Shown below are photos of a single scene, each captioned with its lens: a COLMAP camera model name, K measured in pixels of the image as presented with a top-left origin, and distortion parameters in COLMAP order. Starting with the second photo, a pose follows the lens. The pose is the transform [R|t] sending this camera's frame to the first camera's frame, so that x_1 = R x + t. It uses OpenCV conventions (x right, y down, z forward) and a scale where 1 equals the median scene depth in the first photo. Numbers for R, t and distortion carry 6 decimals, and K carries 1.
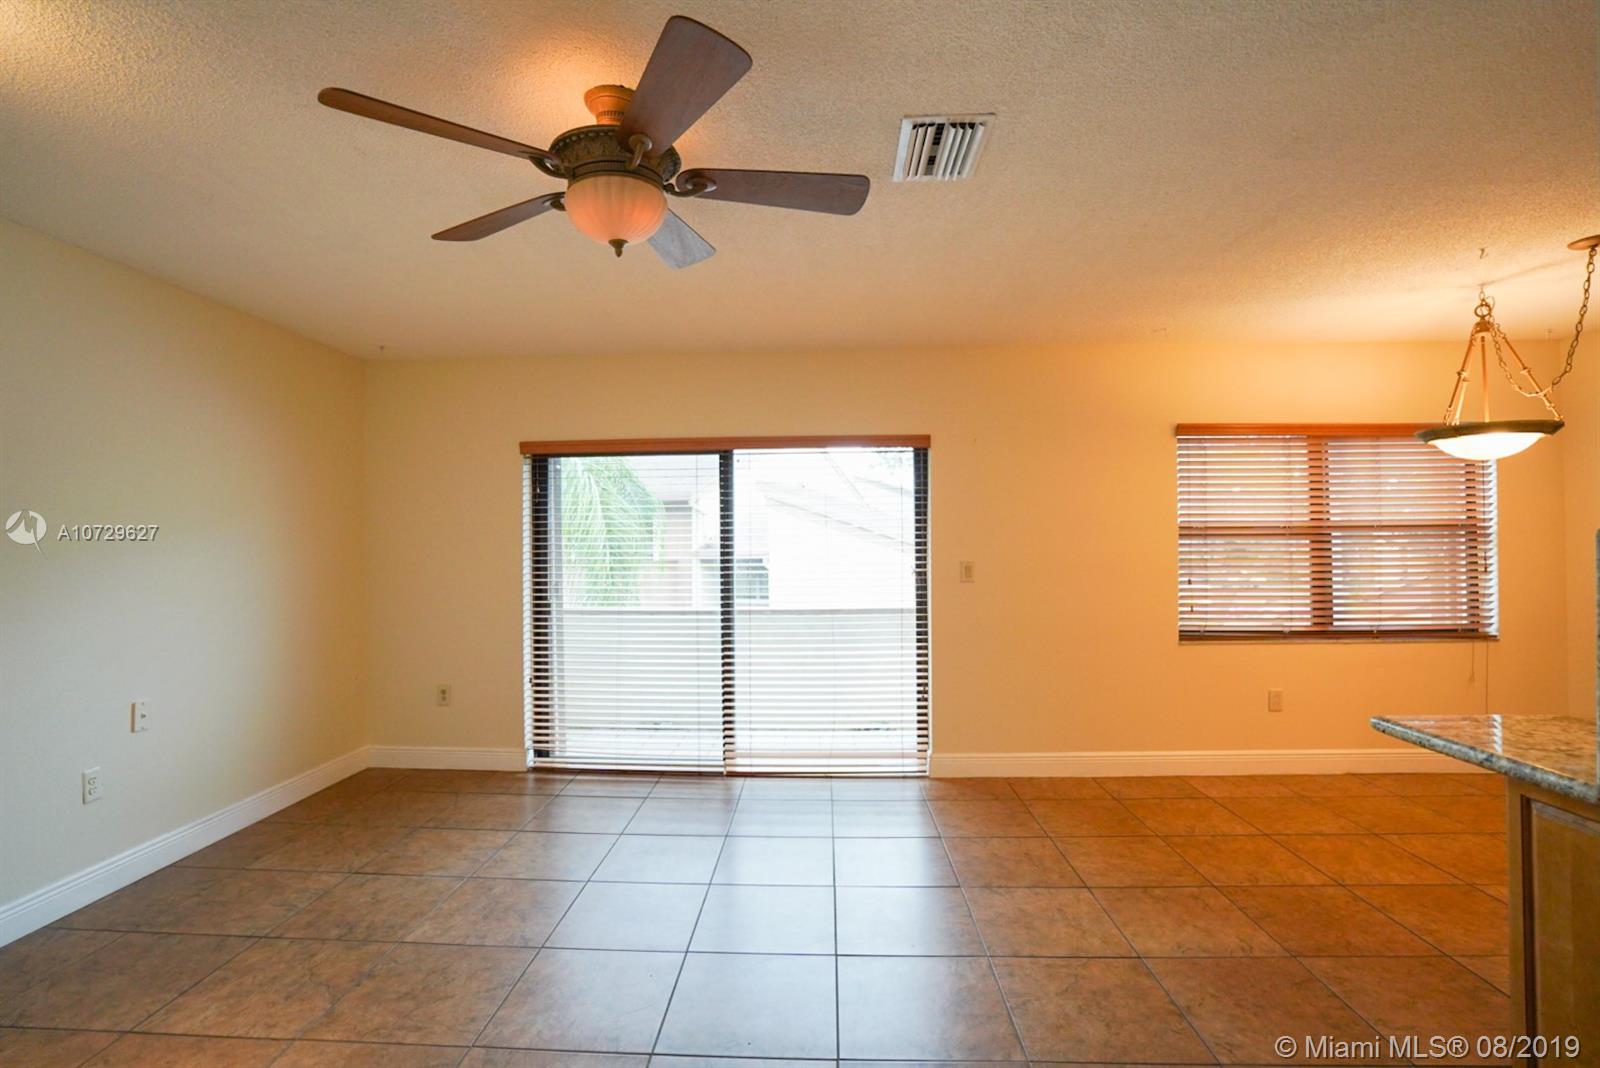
lens RADIAL K [[745.8, 0, 795.7], [0, 745.8, 527.8], [0, 0, 1]] dist [-0.044042, 0.015824]
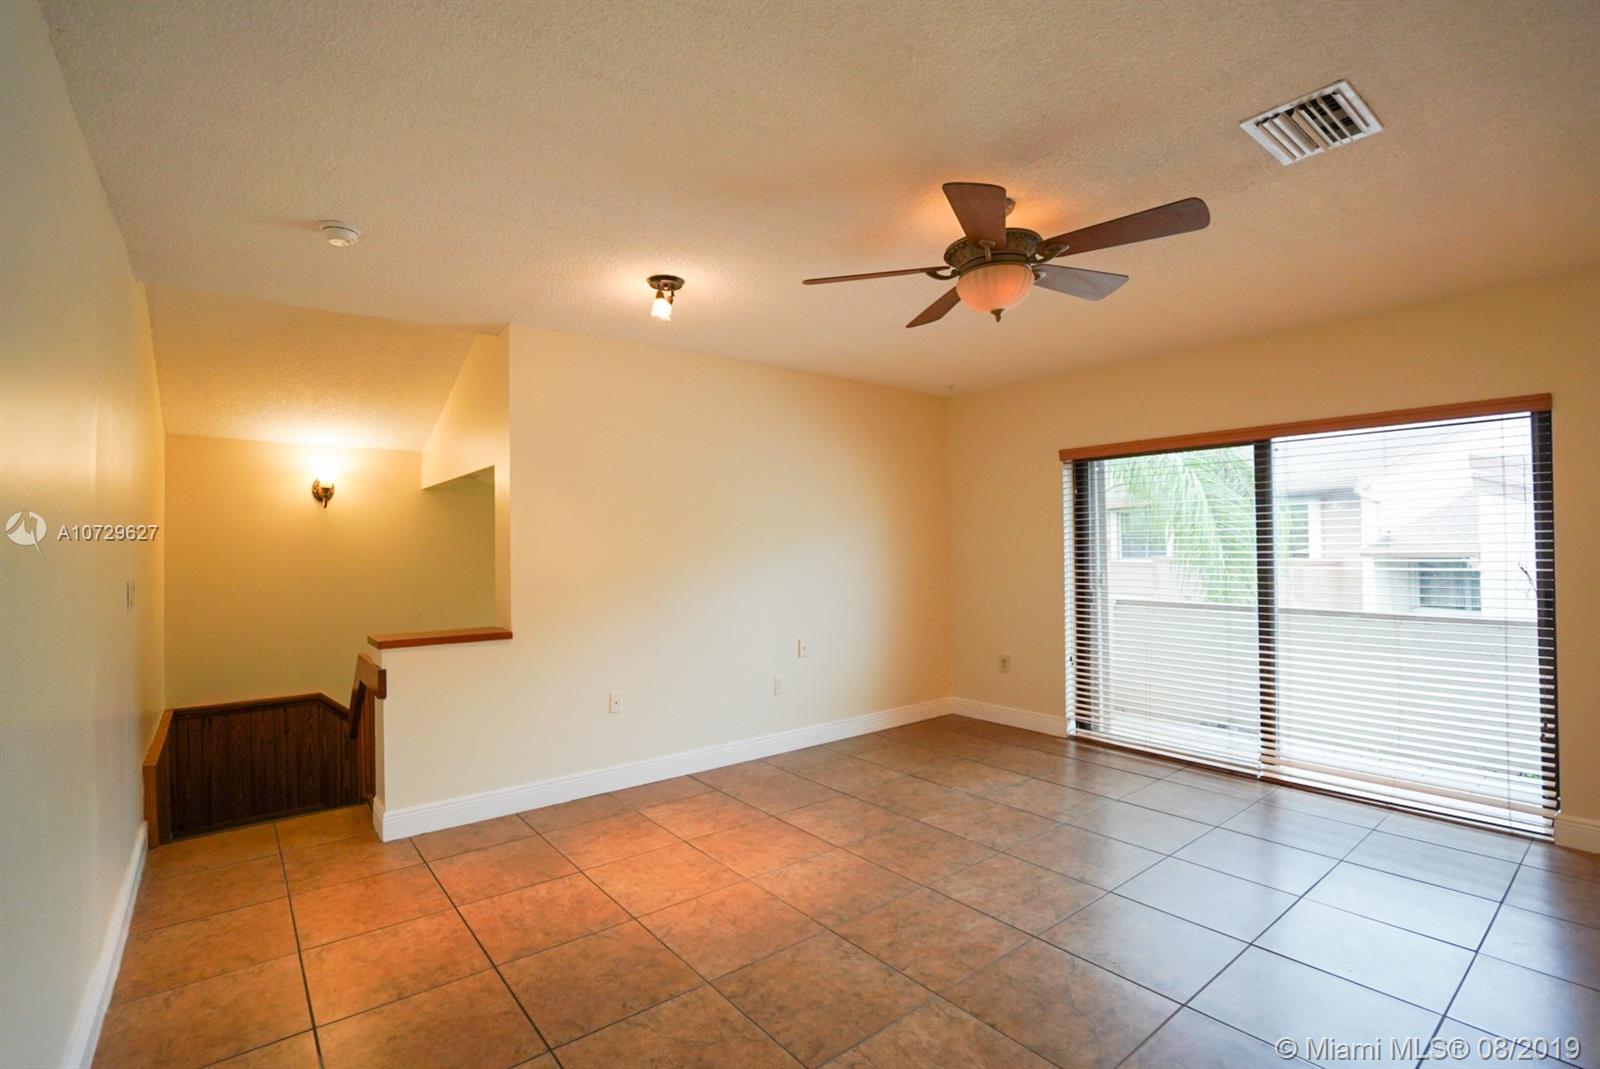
lens RADIAL K [[745.8, 0, 801.8], [0, 745.8, 533.3], [0, 0, 1]] dist [-0.044042, 0.015824]
pose [[0.668374, -0.010713, -0.743748, 0.293877], [0.020460, 0.999783, 0.003985, -0.000383], [0.743544, -0.017881, 0.668448, -0.090178]]
